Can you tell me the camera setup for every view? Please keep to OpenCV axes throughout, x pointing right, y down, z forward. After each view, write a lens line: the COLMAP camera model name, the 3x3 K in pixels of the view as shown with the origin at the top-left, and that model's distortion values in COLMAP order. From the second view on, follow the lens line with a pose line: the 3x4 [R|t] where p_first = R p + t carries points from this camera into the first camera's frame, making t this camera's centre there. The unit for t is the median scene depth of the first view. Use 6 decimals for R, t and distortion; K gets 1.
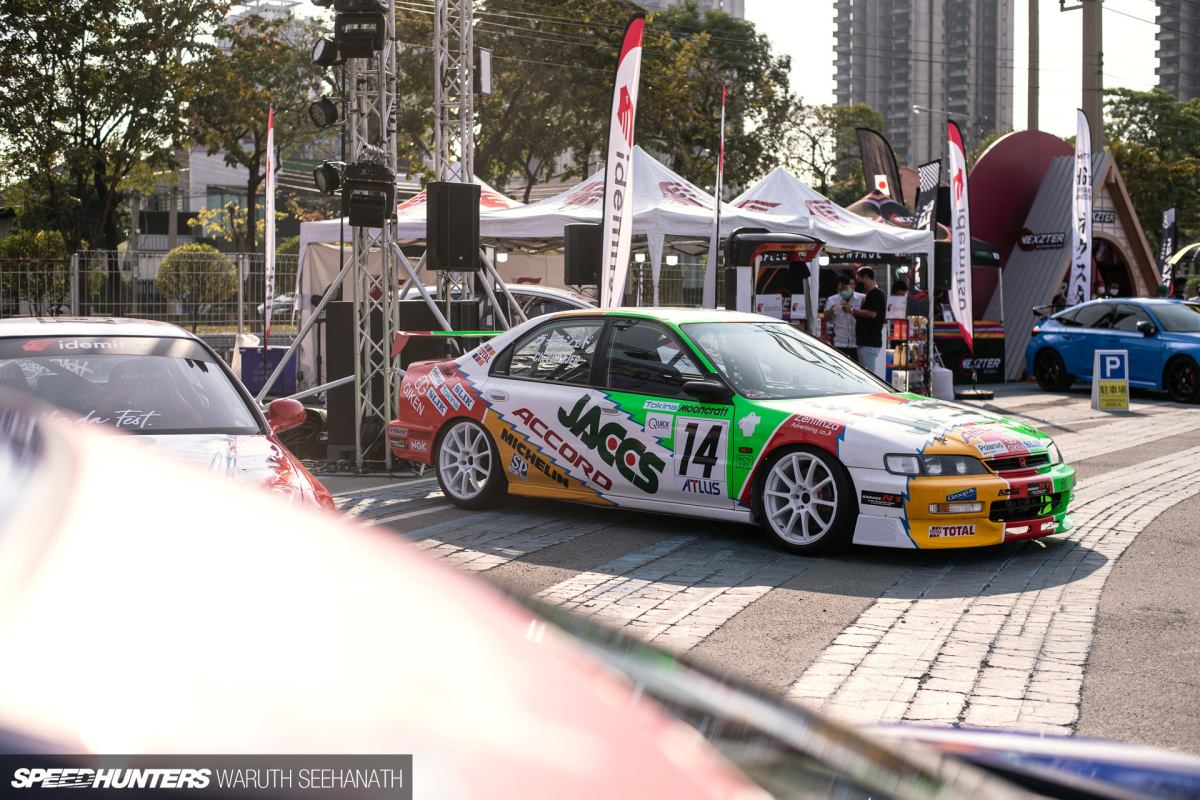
lens RADIAL K [[1749.4, 0, 597.8], [0, 1749.4, 399.6], [0, 0, 1]] dist [-0.087506, 0.000000]
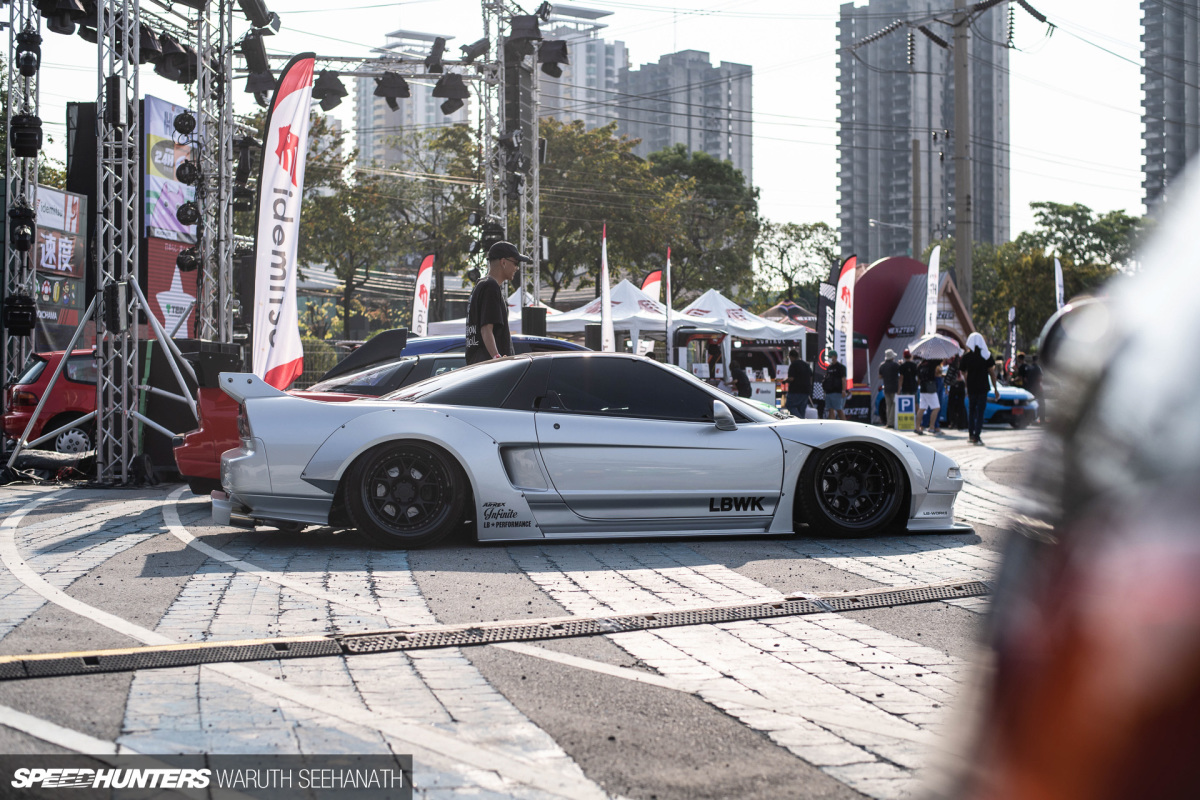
lens RADIAL K [[1749.4, 0, 595.1], [0, 1749.4, 399.4], [0, 0, 1]] dist [-0.087506, 0.000000]
pose [[0.999942, -0.003919, -0.010075, 0.001491], [0.003386, 0.998624, -0.052324, 0.011148], [0.010266, 0.052287, 0.998579, -0.124388]]
